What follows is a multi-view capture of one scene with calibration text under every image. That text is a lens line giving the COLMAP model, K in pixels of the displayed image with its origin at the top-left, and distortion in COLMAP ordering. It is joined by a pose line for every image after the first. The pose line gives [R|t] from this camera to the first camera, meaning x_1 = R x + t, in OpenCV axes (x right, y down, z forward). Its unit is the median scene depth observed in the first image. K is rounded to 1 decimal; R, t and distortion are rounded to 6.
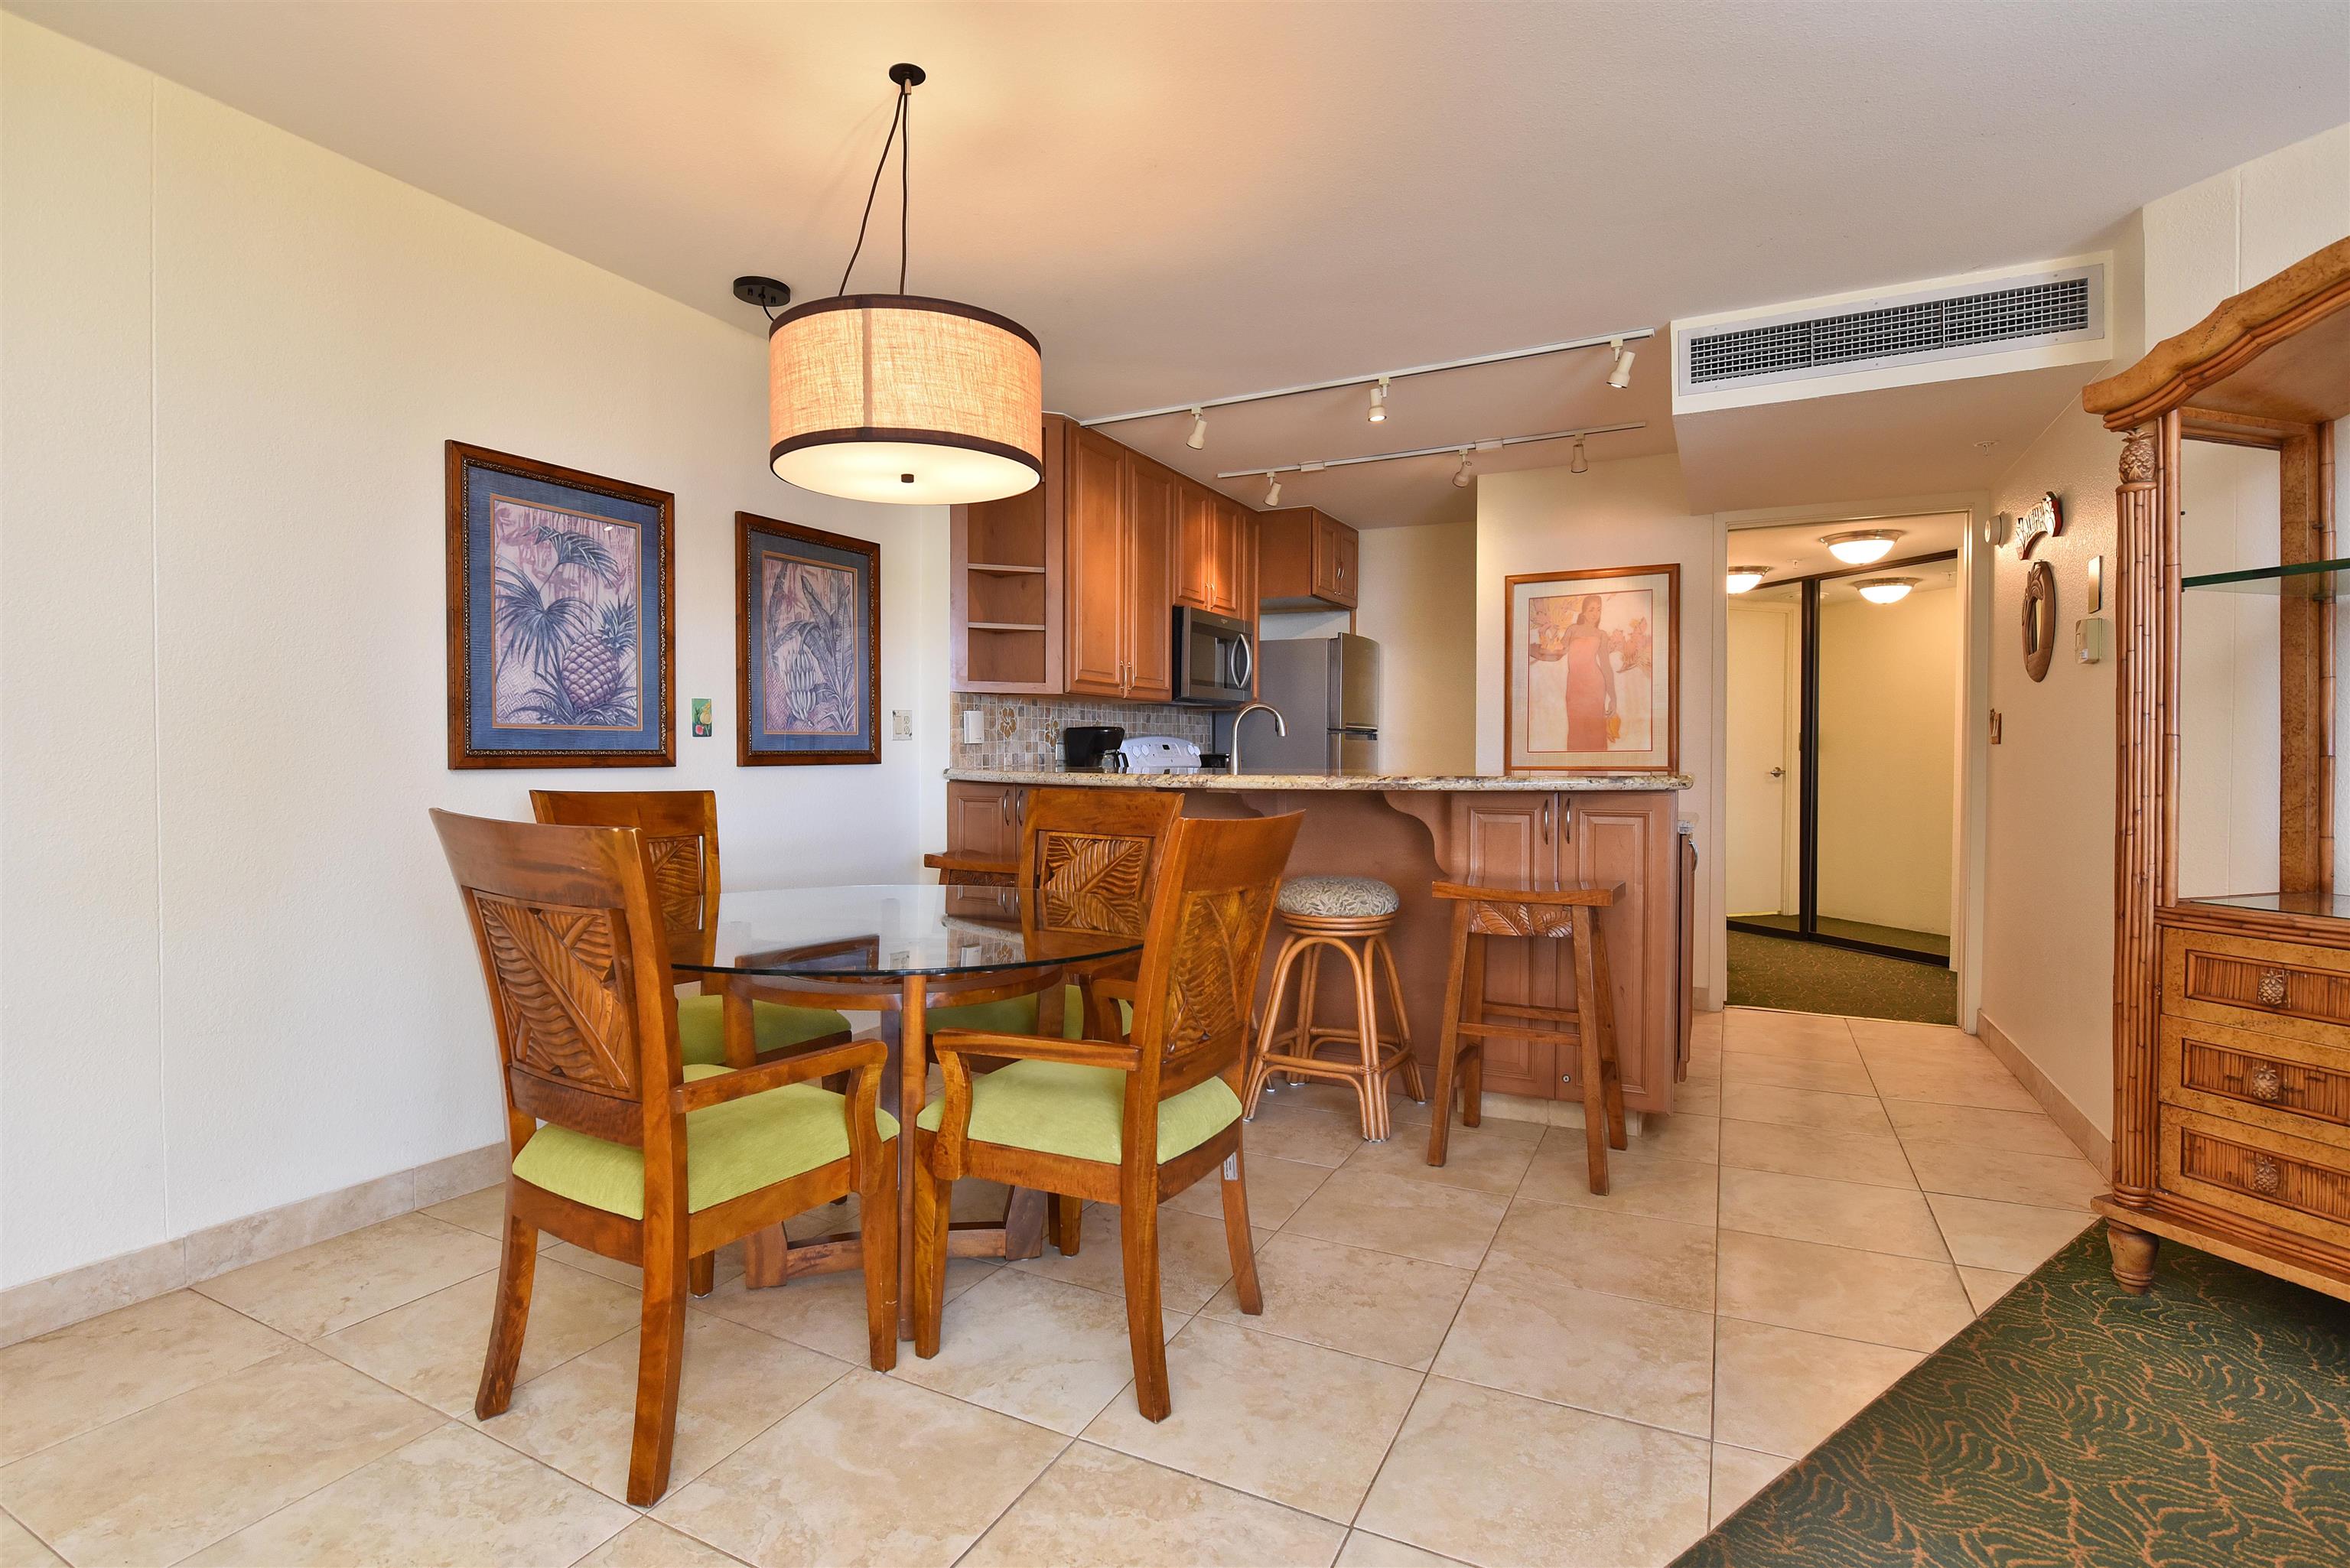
lens RADIAL K [[1117.5, 0, 1172.4], [0, 1117.5, 770.9], [0, 0, 1]] dist [-0.002474, -0.001275]
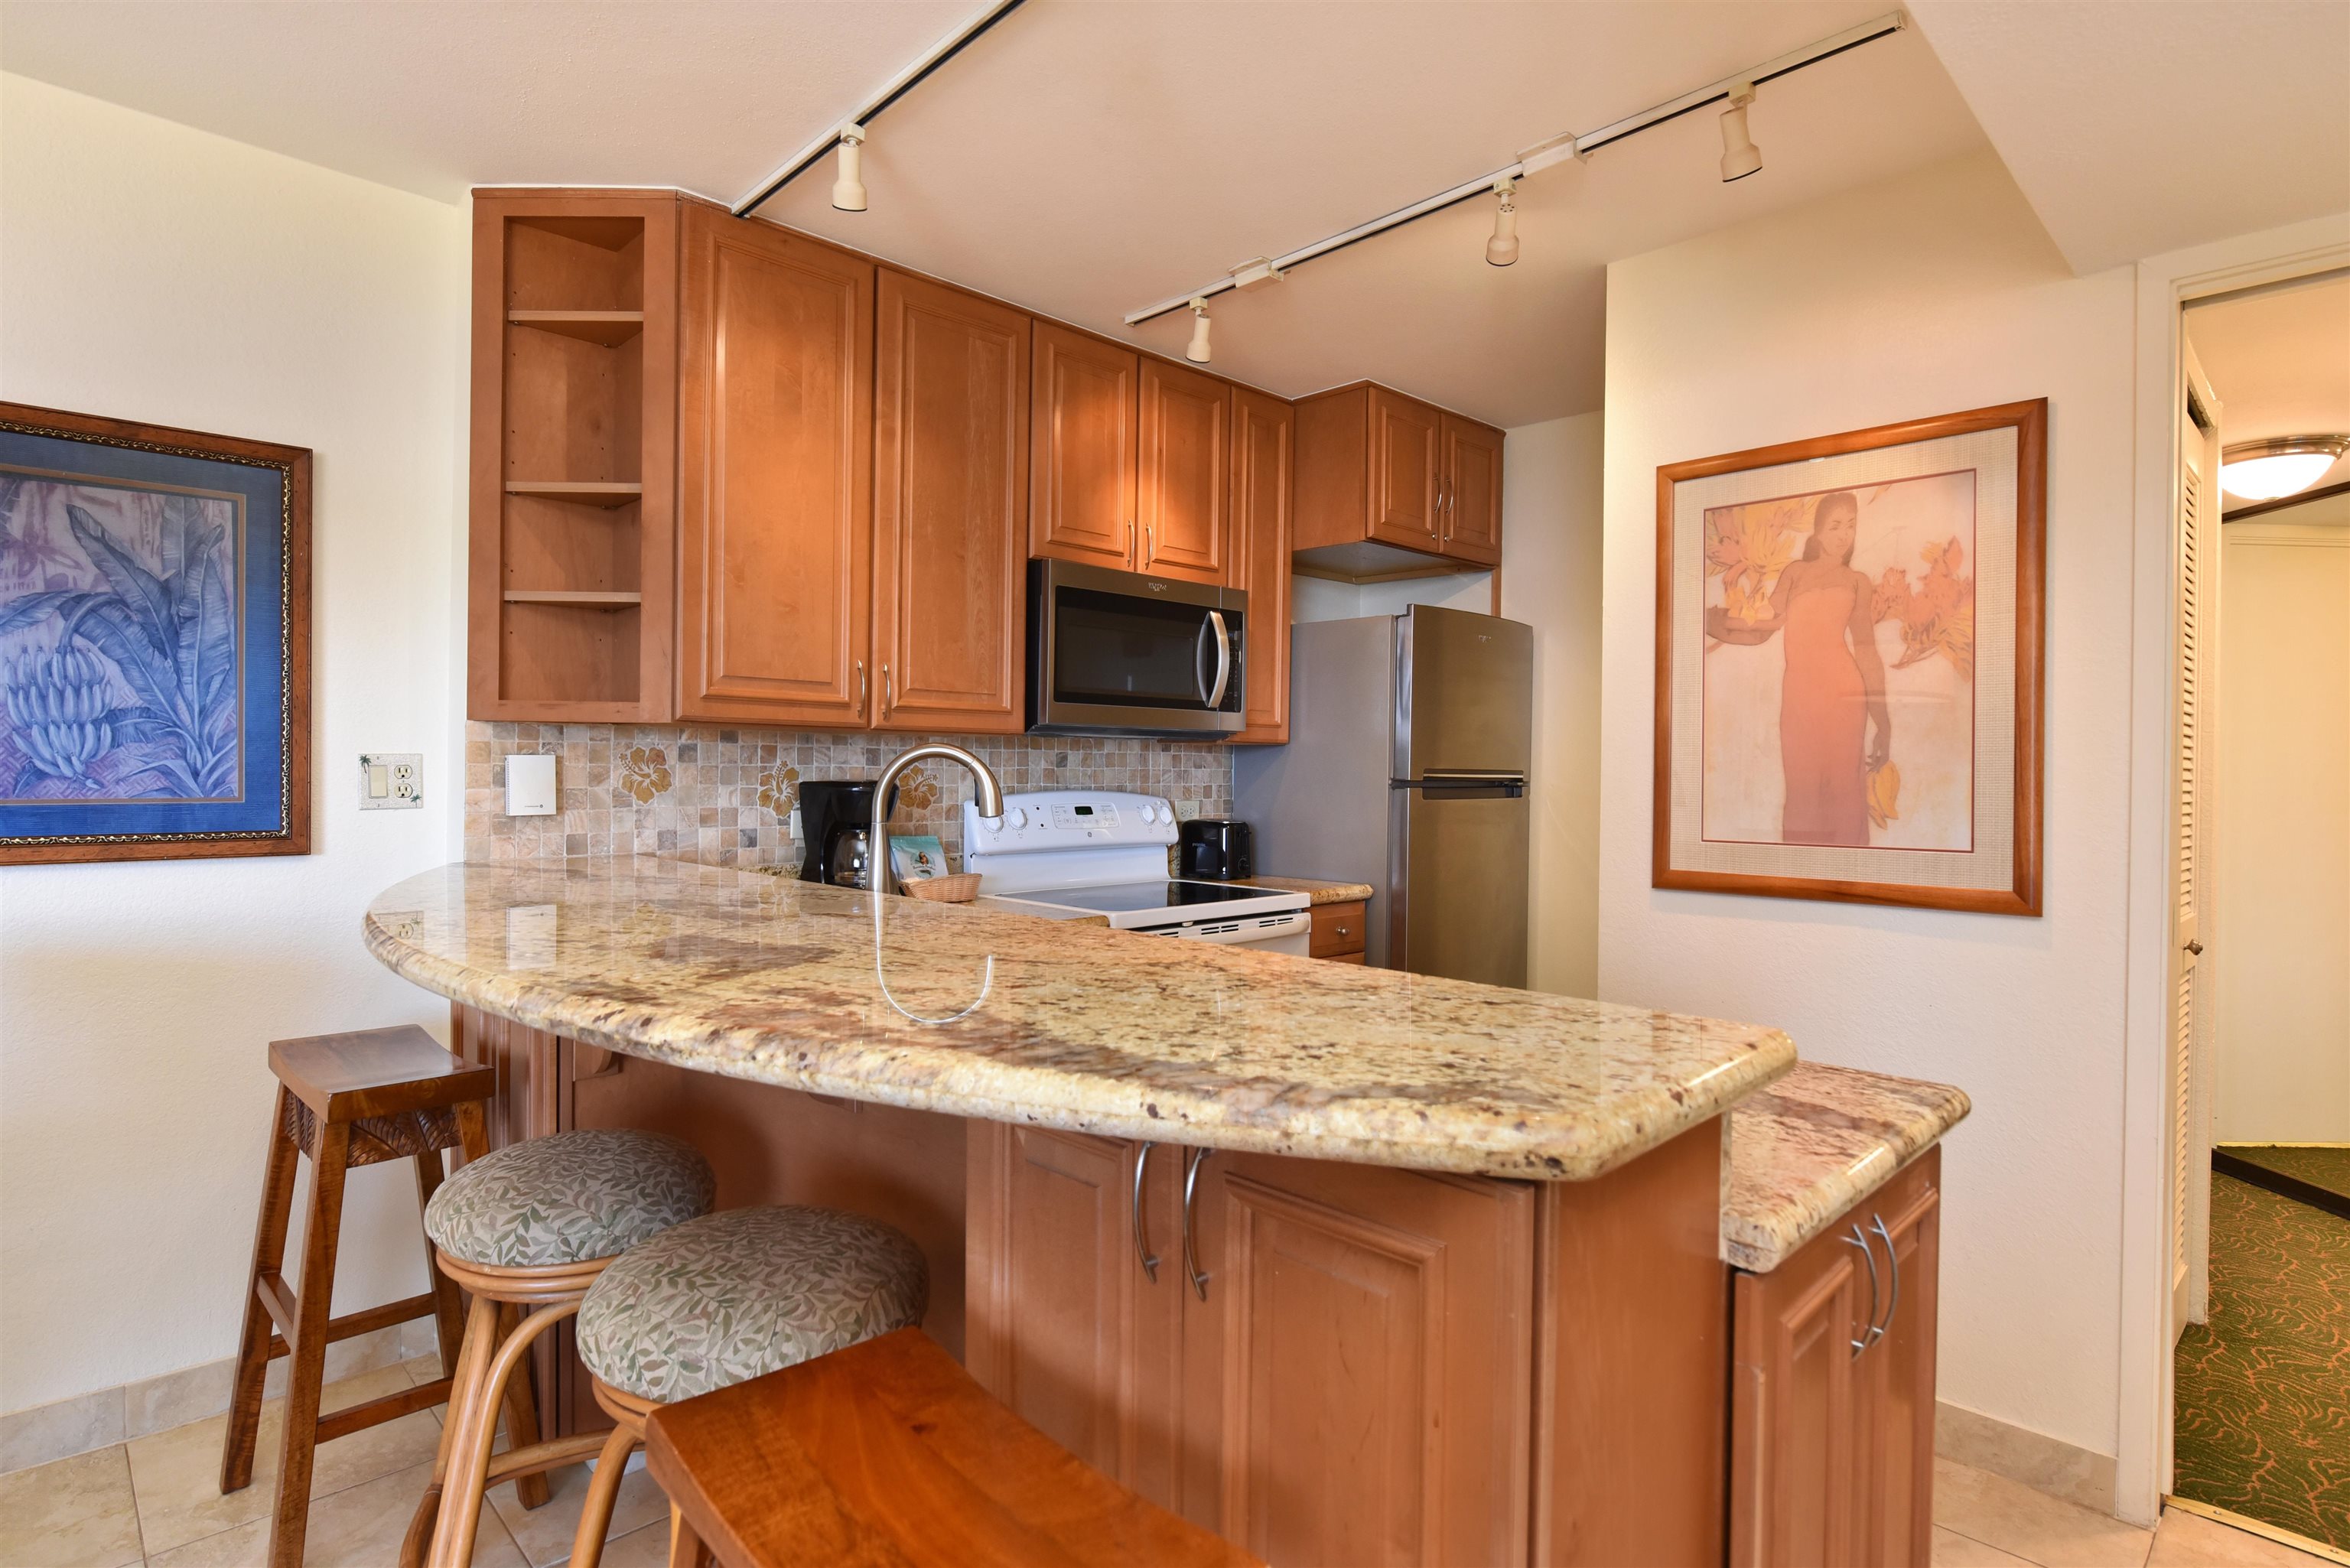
lens RADIAL K [[1298.1, 0, 1200.5], [0, 1298.1, 771.2], [0, 0, 1]] dist [-0.026863, -0.000845]
pose [[0.962495, 0.009347, -0.271138, 0.385779], [-0.014426, 0.999756, -0.016746, -0.051935], [0.270916, 0.020030, 0.962395, 0.633786]]
